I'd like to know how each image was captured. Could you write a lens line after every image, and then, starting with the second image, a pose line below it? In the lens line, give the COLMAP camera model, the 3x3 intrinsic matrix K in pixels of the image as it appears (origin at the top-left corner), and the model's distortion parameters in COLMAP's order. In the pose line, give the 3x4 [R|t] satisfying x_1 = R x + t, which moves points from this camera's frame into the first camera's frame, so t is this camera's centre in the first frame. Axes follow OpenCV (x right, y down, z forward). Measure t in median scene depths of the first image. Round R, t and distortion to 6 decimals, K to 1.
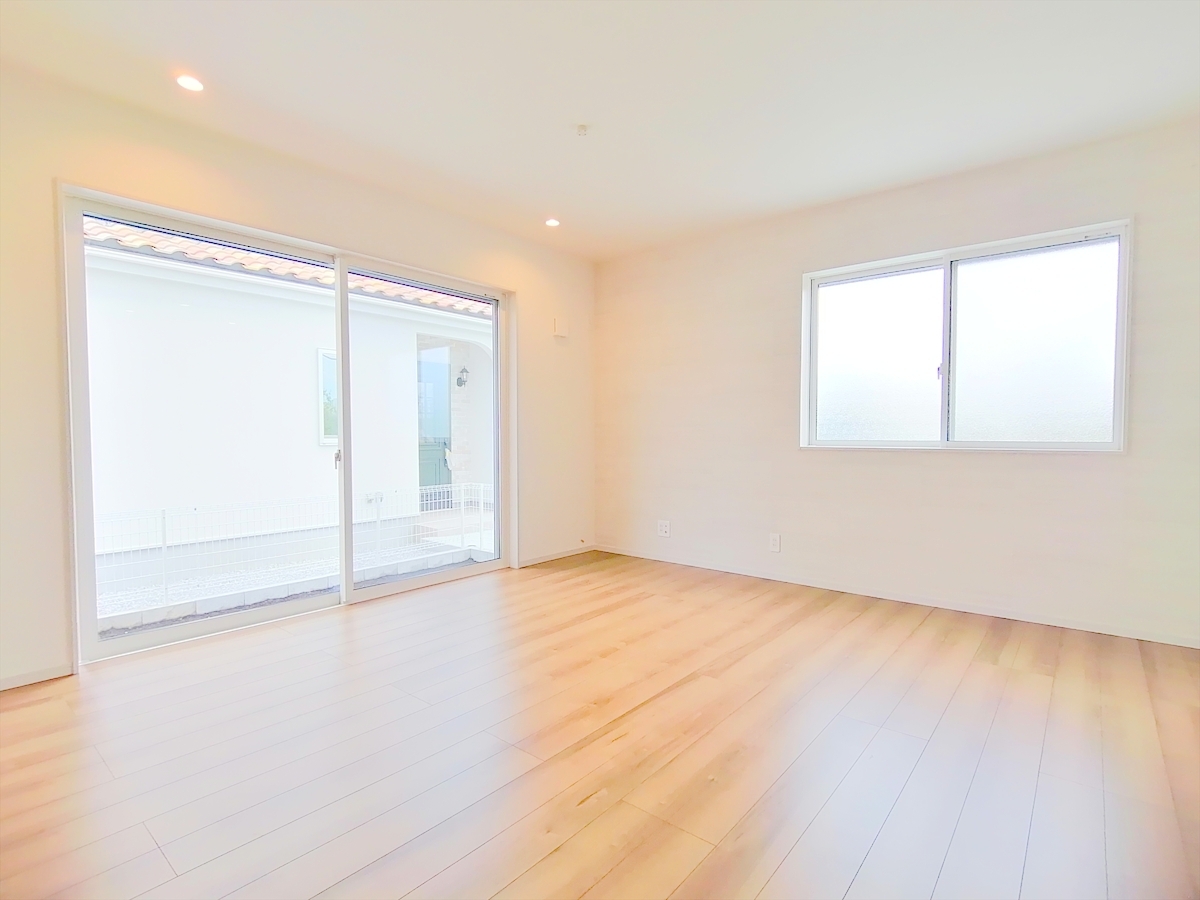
lens RADIAL K [[589.7, 0, 598.3], [0, 589.7, 443.0], [0, 0, 1]] dist [0.003420, -0.011524]
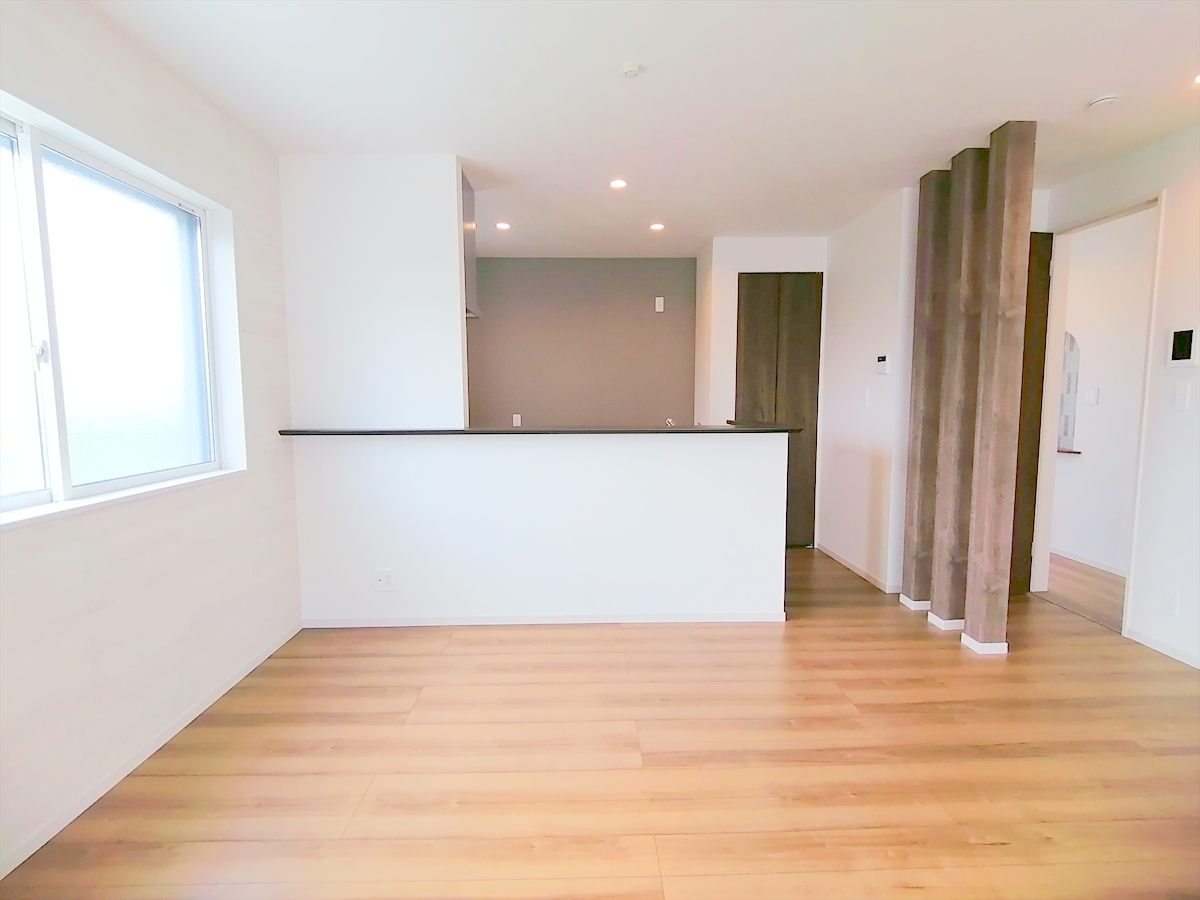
lens RADIAL K [[589.7, 0, 595.2], [0, 589.7, 449.0], [0, 0, 1]] dist [0.003420, -0.011524]
pose [[-0.653790, -0.061153, 0.754201, -0.178941], [0.022614, 0.994705, 0.100257, -0.113799], [-0.756338, 0.082602, -0.648945, 1.329347]]
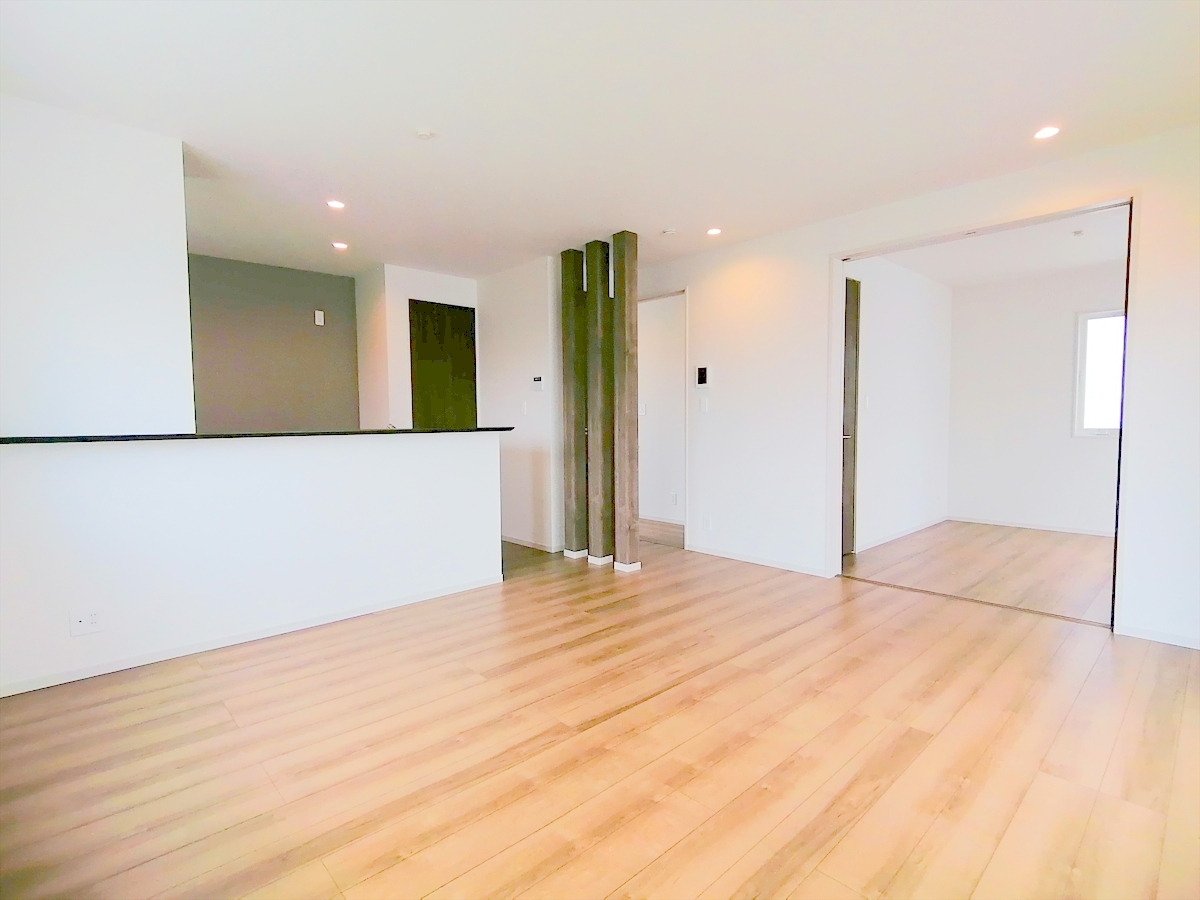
lens RADIAL K [[589.7, 0, 593.9], [0, 589.7, 450.7], [0, 0, 1]] dist [0.003420, -0.011524]
pose [[-0.991071, 0.006949, 0.133152, 0.024982], [0.016765, 0.997210, 0.072742, -0.075012], [-0.132275, 0.074325, -0.988422, 1.745406]]
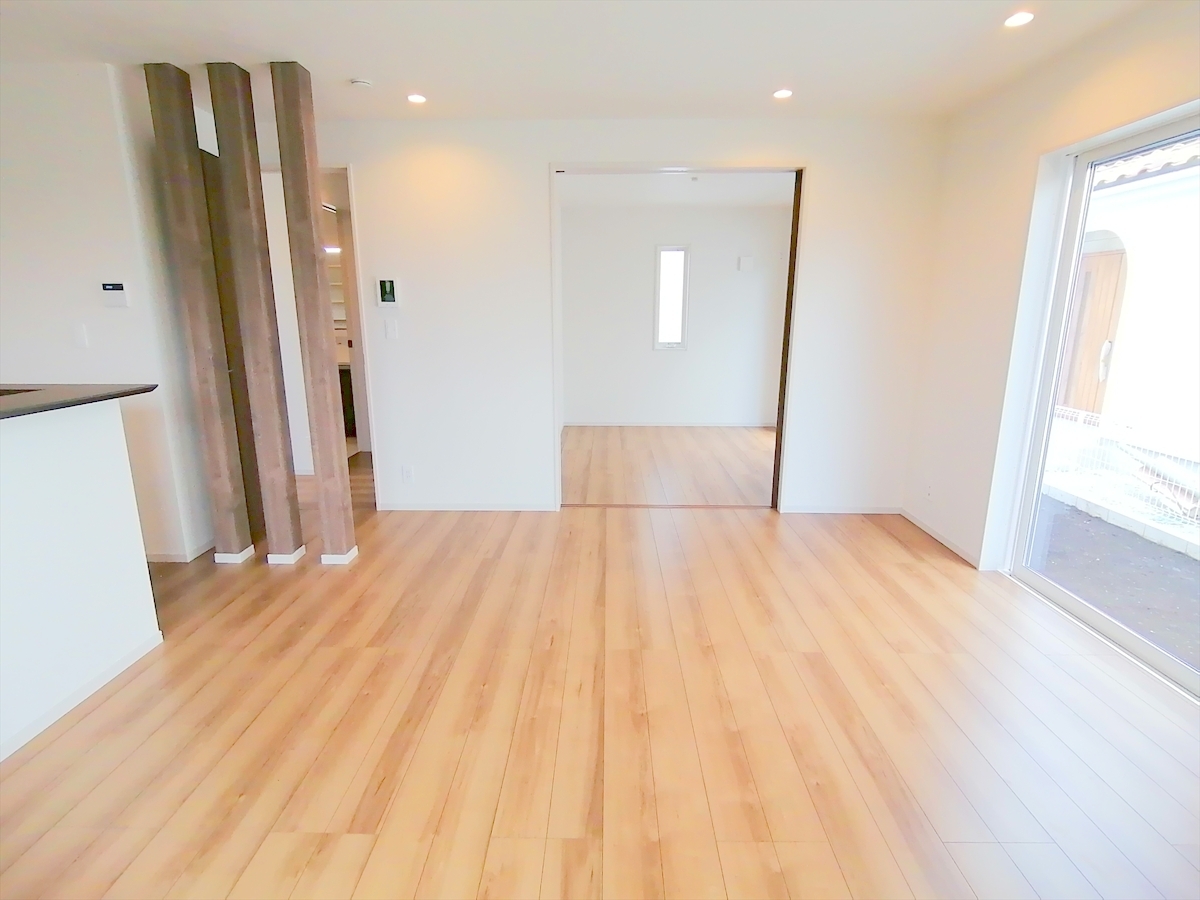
lens RADIAL K [[589.7, 0, 596.7], [0, 589.7, 449.7], [0, 0, 1]] dist [0.003420, -0.011524]
pose [[-0.779261, 0.146495, -0.609337, 0.468432], [-0.011138, 0.968904, 0.247186, -0.156836], [0.626601, 0.199409, -0.753397, 1.336112]]
